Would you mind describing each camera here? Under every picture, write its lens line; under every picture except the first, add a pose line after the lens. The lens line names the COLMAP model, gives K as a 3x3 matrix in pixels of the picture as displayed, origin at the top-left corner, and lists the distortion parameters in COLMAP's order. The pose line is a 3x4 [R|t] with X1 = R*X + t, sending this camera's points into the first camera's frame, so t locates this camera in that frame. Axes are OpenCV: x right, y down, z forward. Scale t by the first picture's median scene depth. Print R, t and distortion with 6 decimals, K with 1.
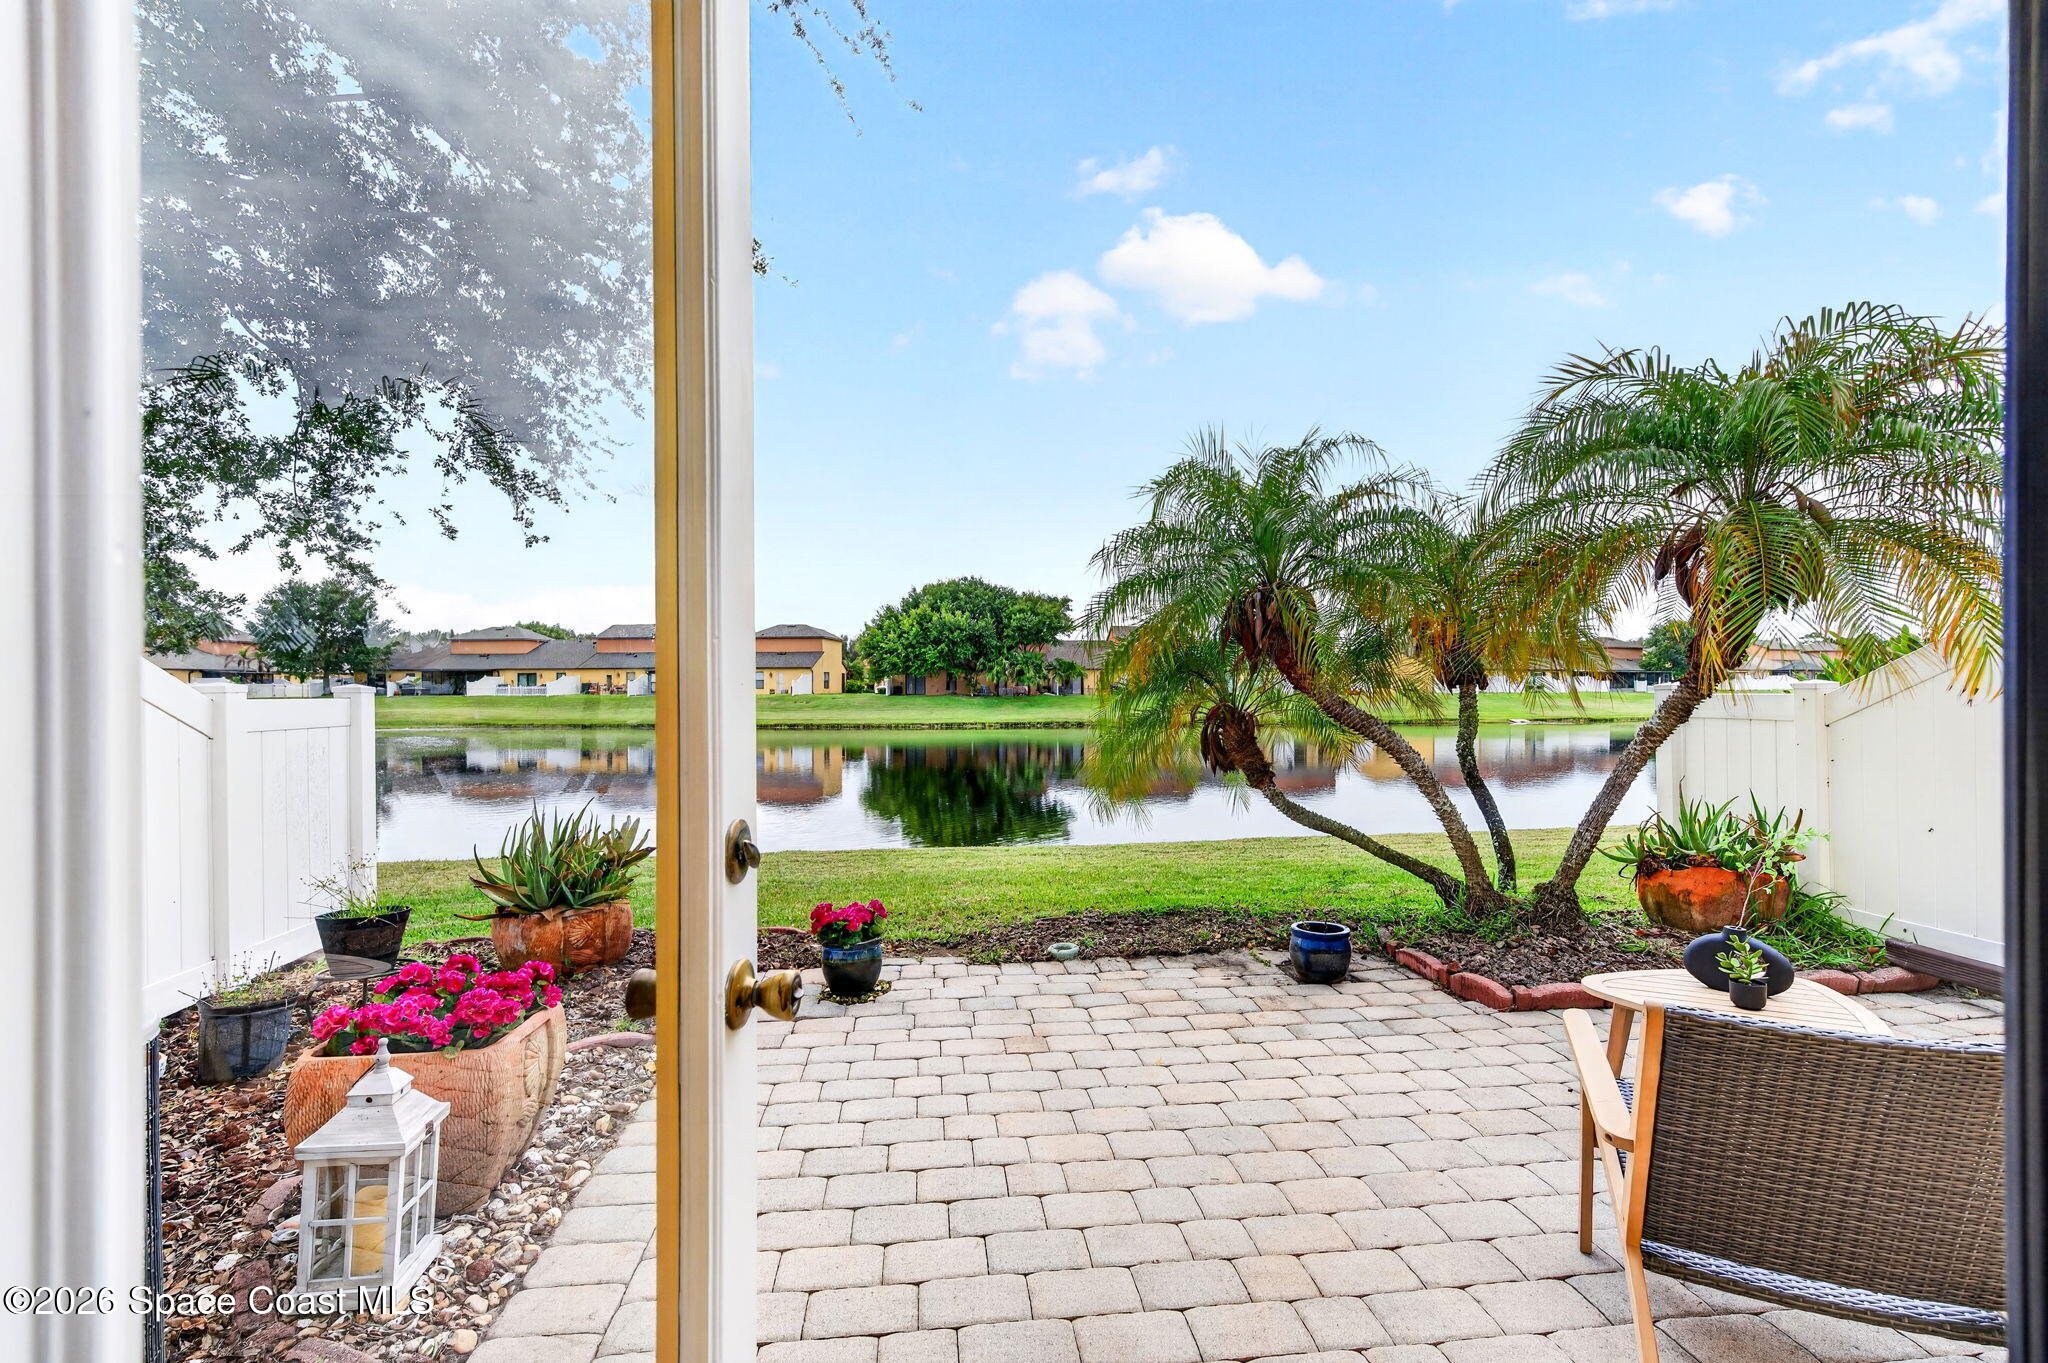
lens RADIAL K [[906.9, 0, 1039.2], [0, 906.9, 696.4], [0, 0, 1]] dist [0.005126, 0.000067]
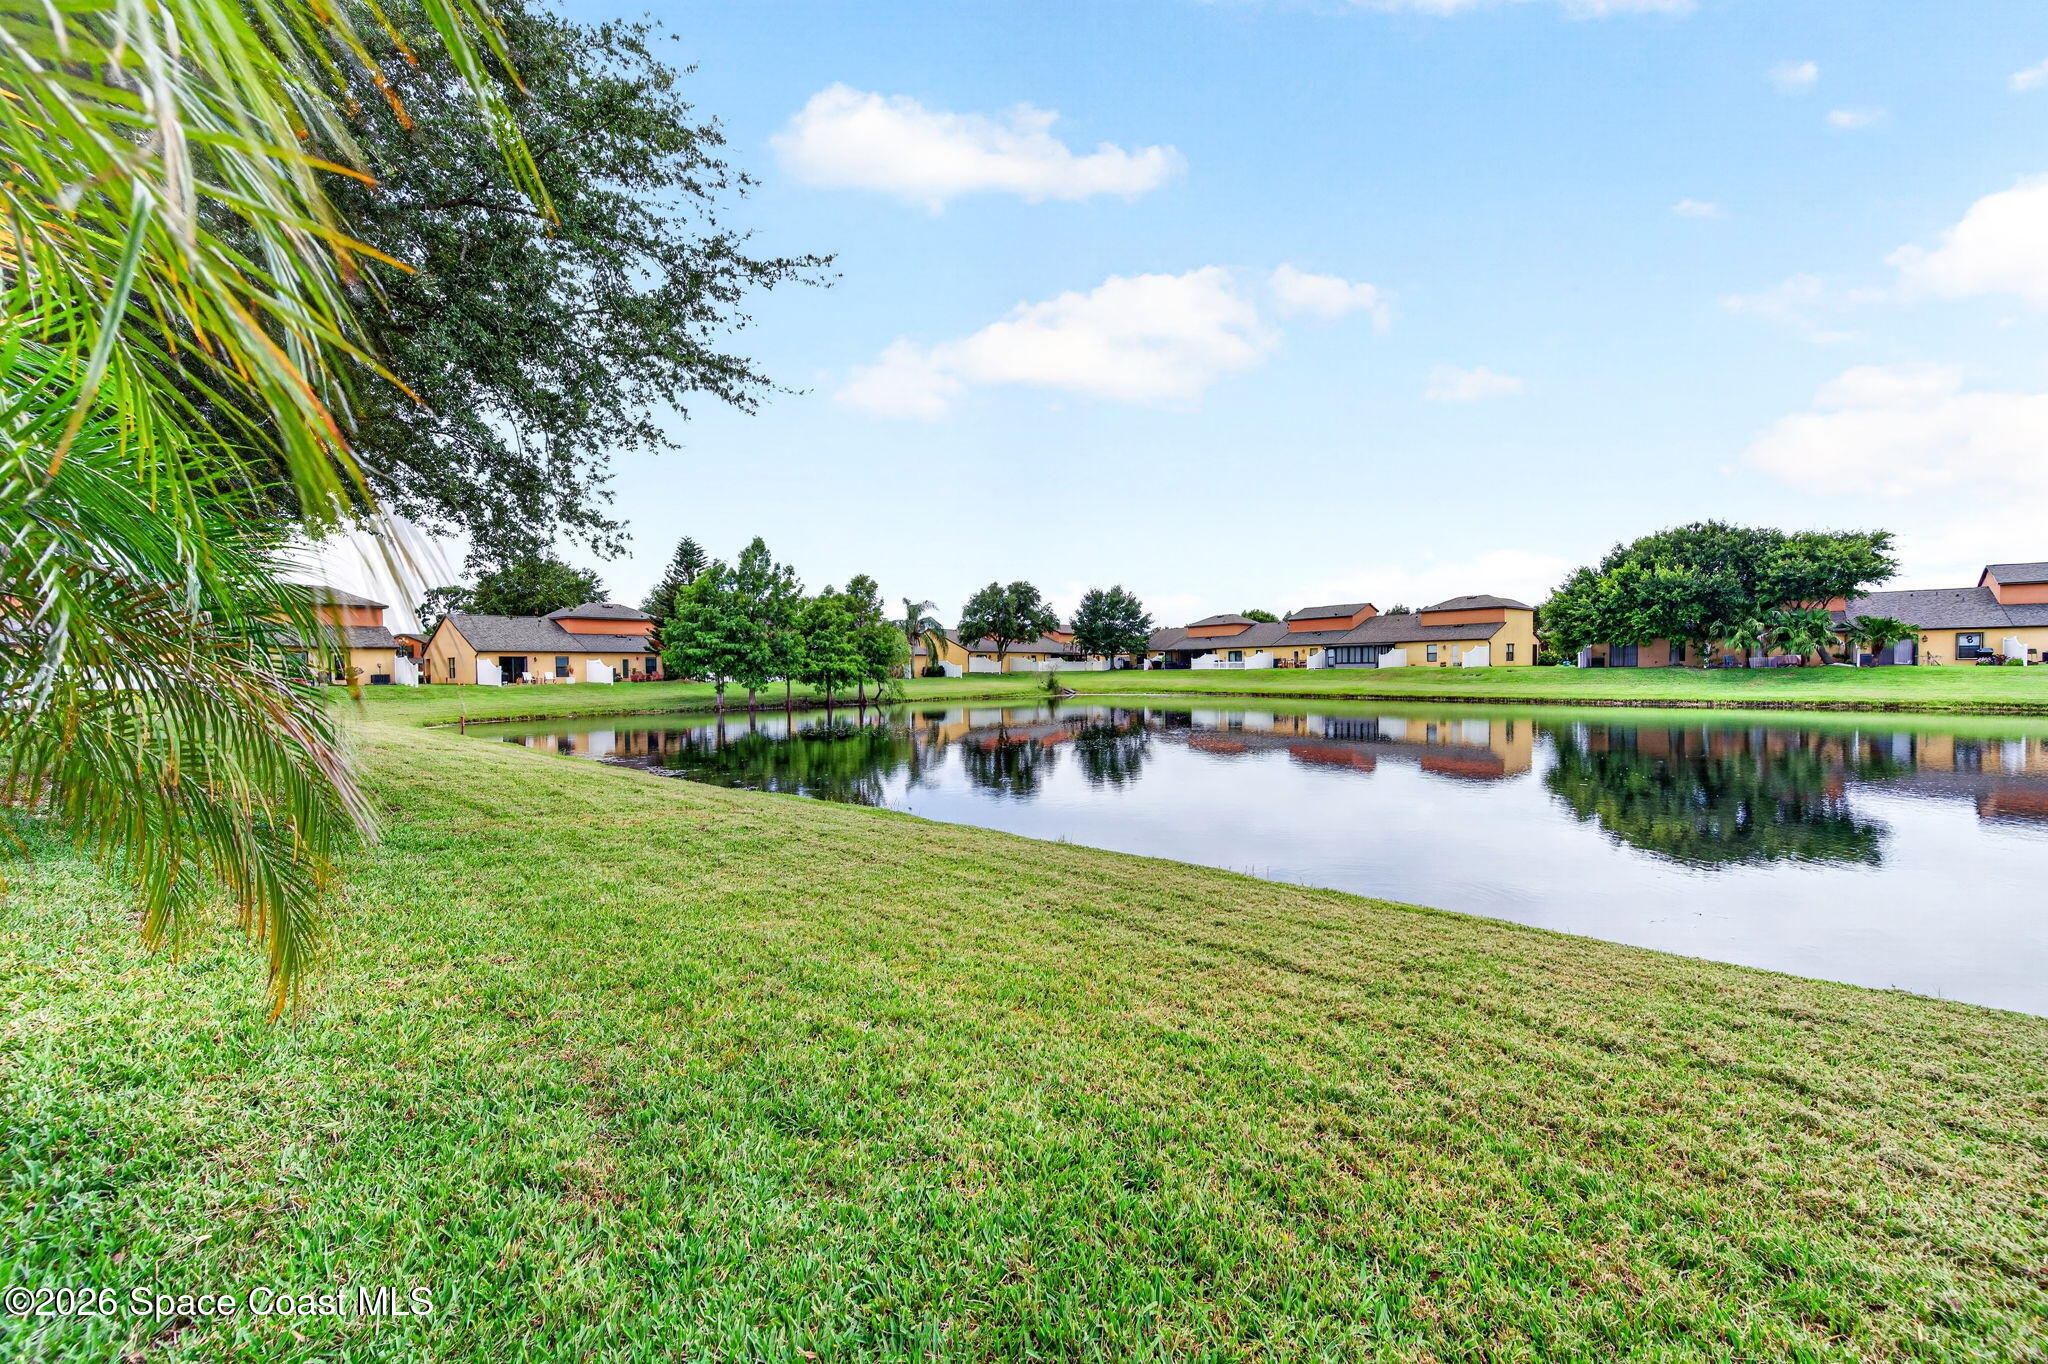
lens RADIAL K [[793.9, 0, 1027.4], [0, 793.9, 685.3], [0, 0, 1]] dist [0.014310, -0.002278]
pose [[0.676559, 0.012761, -0.736278, 0.953681], [0.000891, 0.999835, 0.018147, 0.033801], [0.736388, -0.012934, 0.676436, 1.361658]]
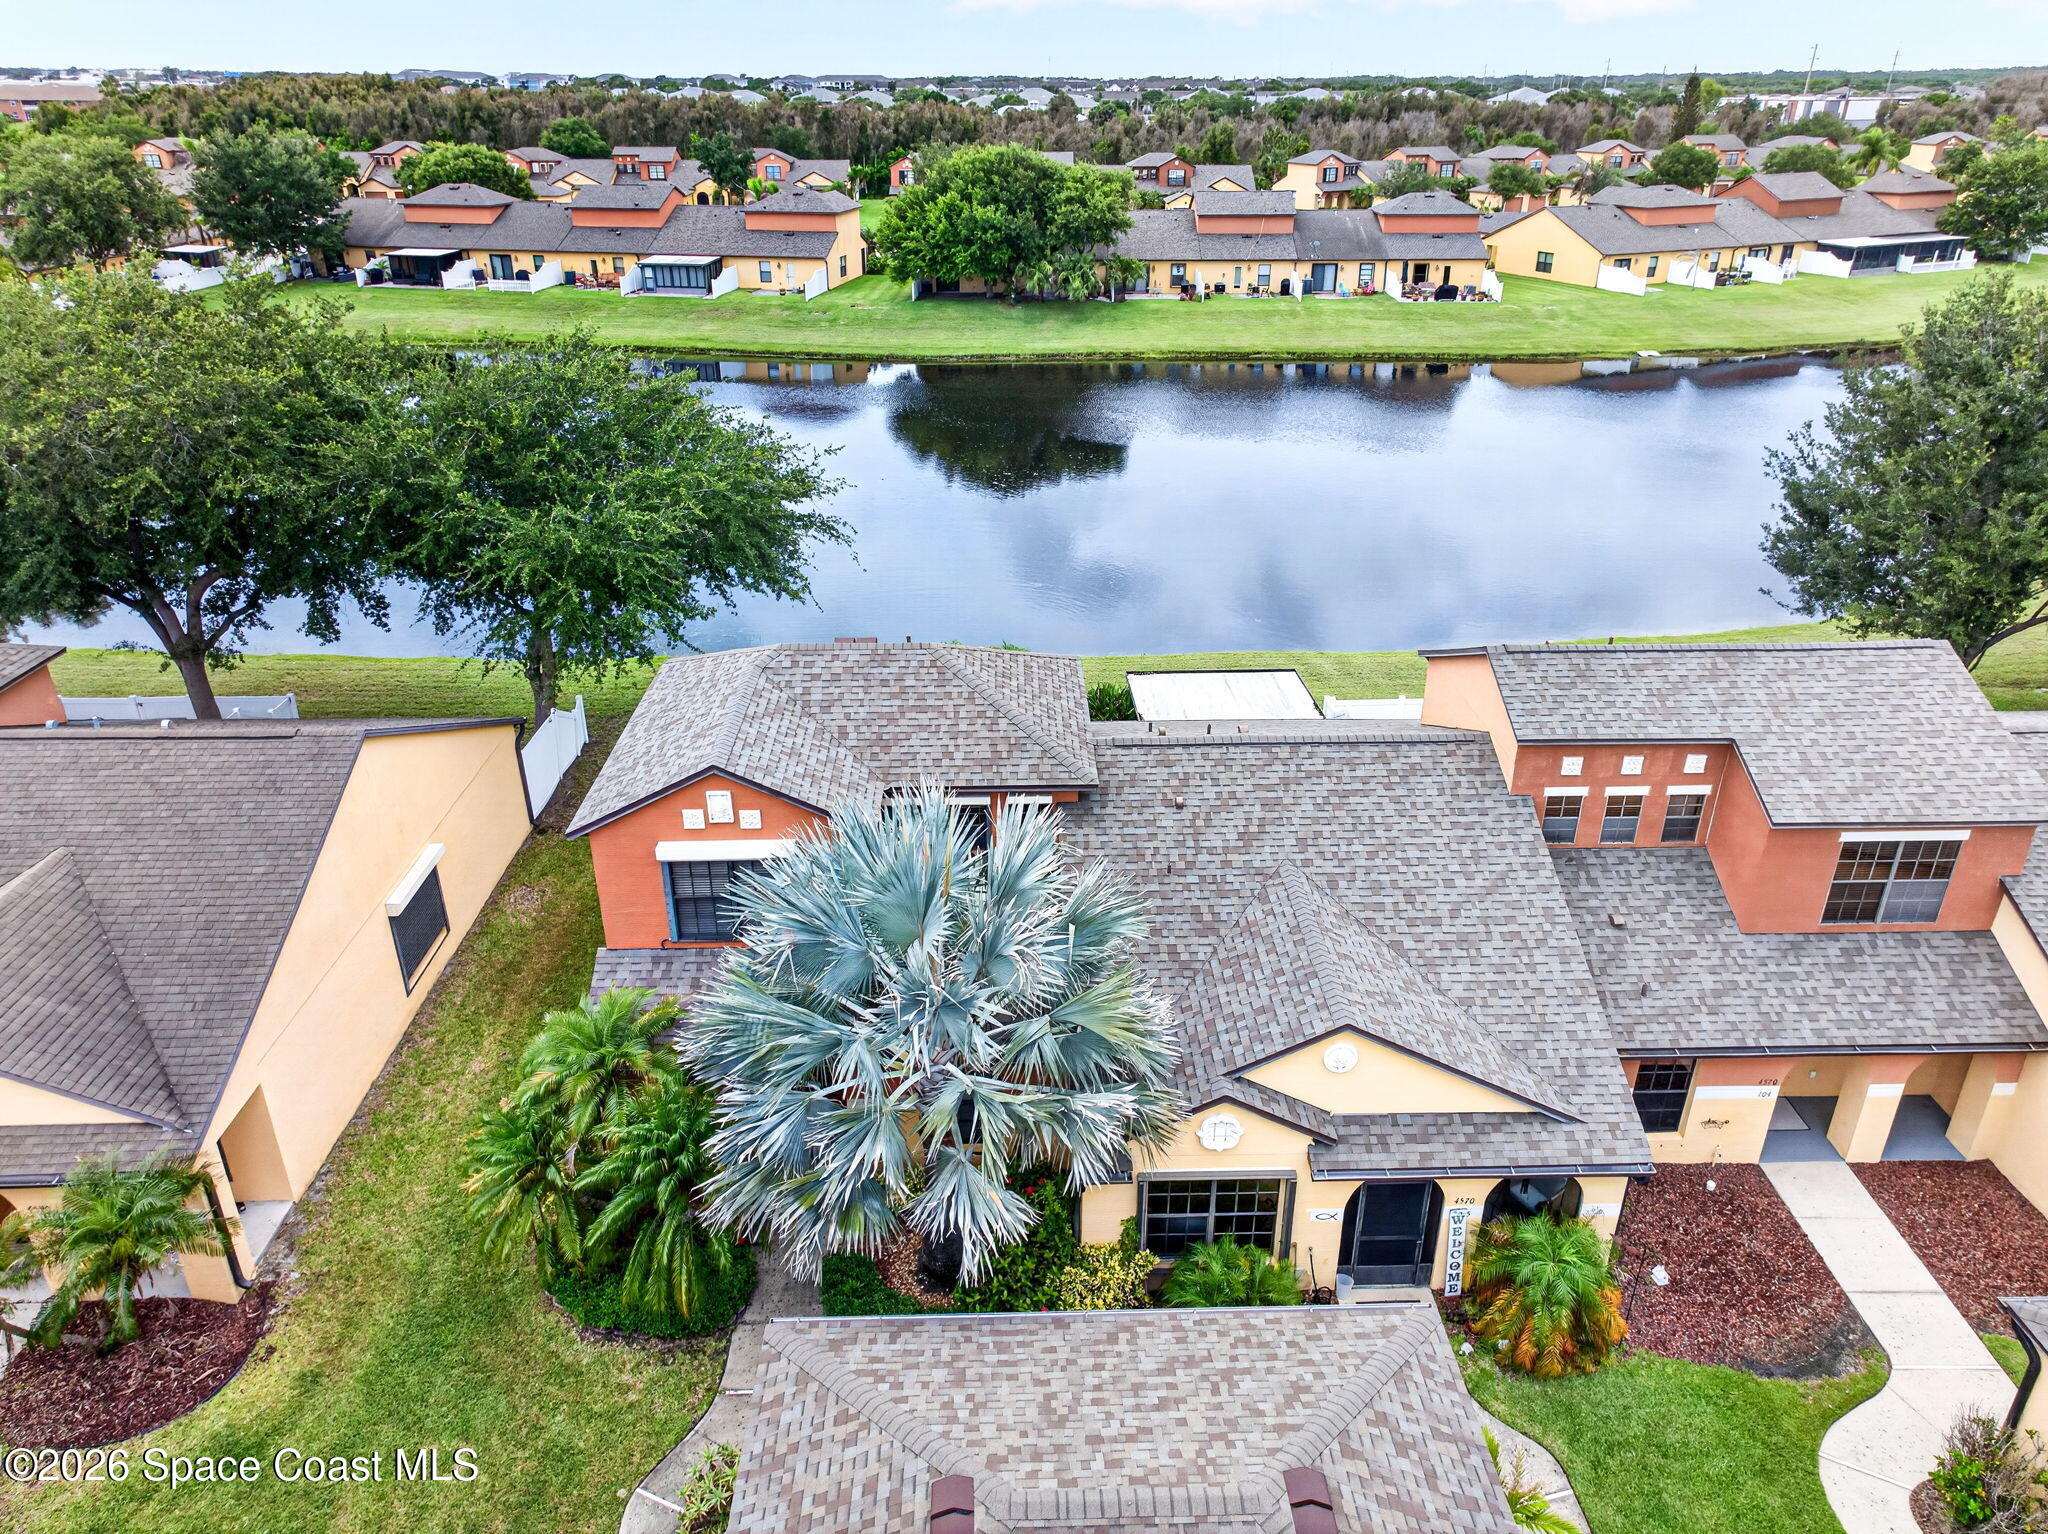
lens RADIAL K [[1383.9, 0, 1028.3], [0, 1383.9, 776.0], [0, 0, 1]] dist [0.016388, 0.013332]
pose [[0.994037, 0.049948, -0.096933, 1.934080], [-0.002511, 0.899172, 0.437588, -3.659726], [0.109016, -0.434735, 0.893936, -7.708301]]
